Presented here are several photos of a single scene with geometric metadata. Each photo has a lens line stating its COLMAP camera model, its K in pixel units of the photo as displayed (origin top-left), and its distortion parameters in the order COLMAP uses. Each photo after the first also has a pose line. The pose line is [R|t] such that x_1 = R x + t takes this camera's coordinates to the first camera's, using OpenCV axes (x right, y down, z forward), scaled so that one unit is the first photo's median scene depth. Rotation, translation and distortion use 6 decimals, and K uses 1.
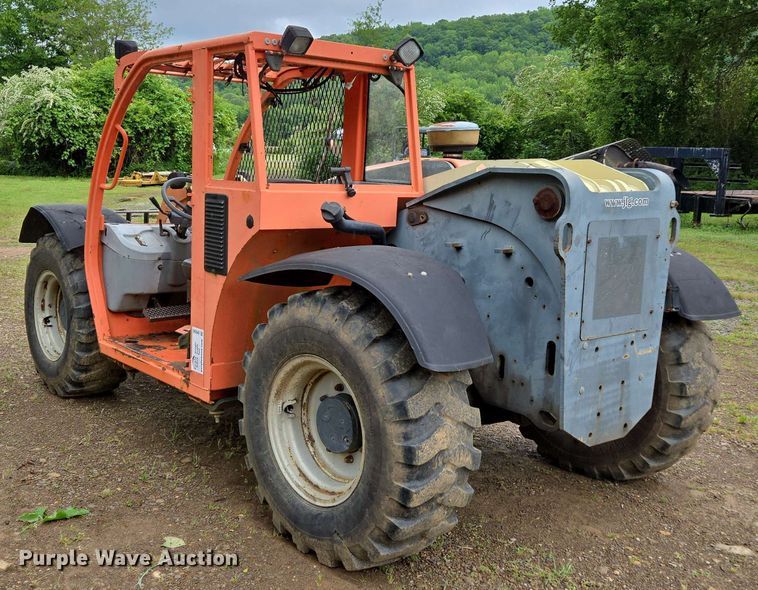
lens RADIAL K [[862.9, 0, 301.4], [0, 862.9, 301.0], [0, 0, 1]] dist [0.063857, 0.000000]
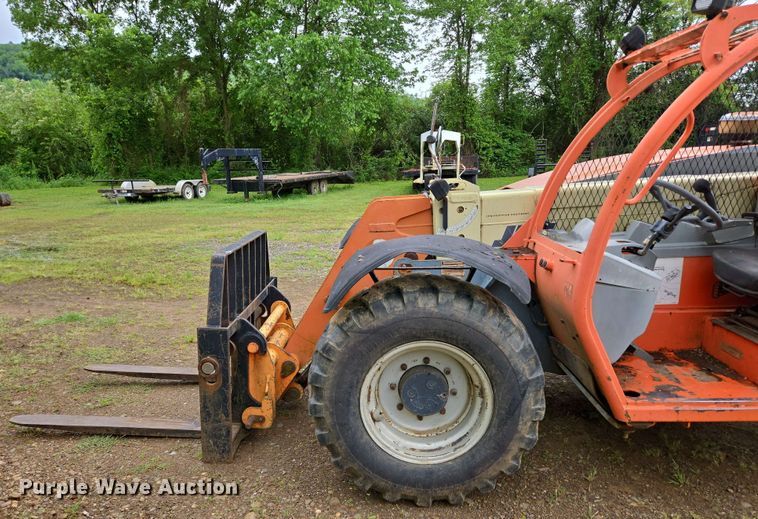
lens RADIAL K [[540.5, 0, 365.3], [0, 540.5, 300.8], [0, 0, 1]] dist [0.056539, -0.036995]
pose [[0.620270, -0.240010, 0.746767, -0.893535], [0.169234, 0.970563, 0.171370, -0.207249], [-0.765915, 0.020083, 0.642628, 1.096246]]
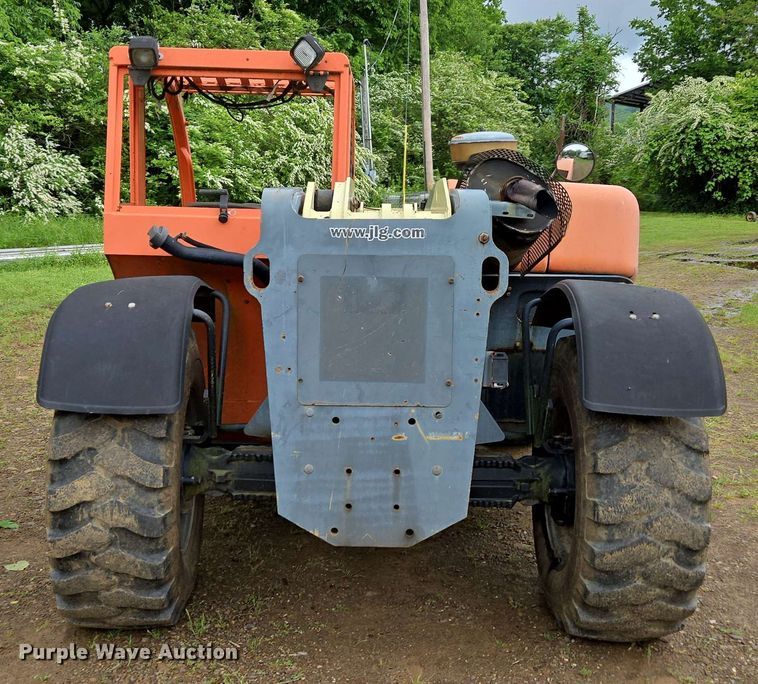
lens RADIAL K [[1088.1, 0, 355.9], [0, 1088.1, 319.8], [0, 0, 1]] dist [0.051436, 0.000000]
pose [[0.793268, 0.067050, -0.605170, 0.818320], [-0.094955, 0.995380, -0.014185, -0.018750], [0.601423, 0.068716, 0.795970, 0.201320]]
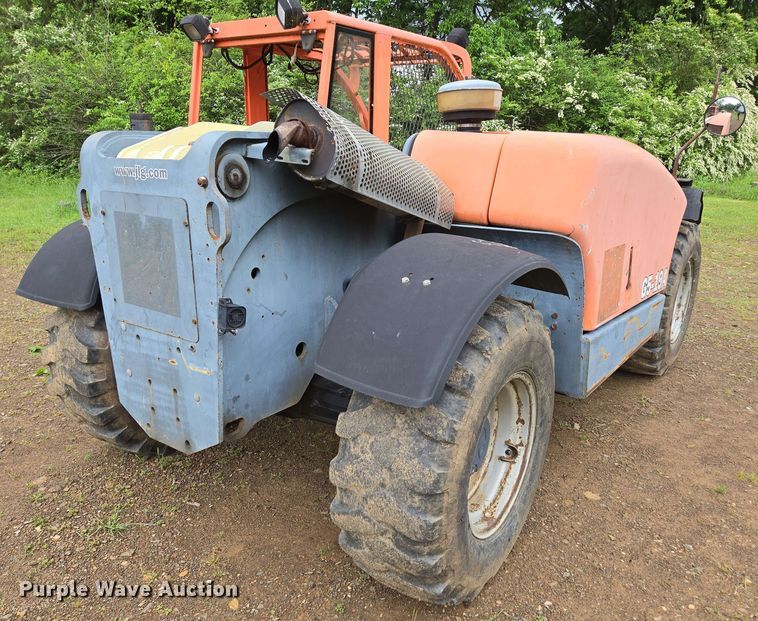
lens RADIAL K [[611.8, 0, 386.3], [0, 611.8, 341.9], [0, 0, 1]] dist [0.057861, -0.034461]
pose [[0.299525, 0.274961, -0.913609, 0.883047], [-0.160681, 0.958433, 0.235772, -0.117265], [0.940461, 0.076180, 0.331256, 0.900329]]
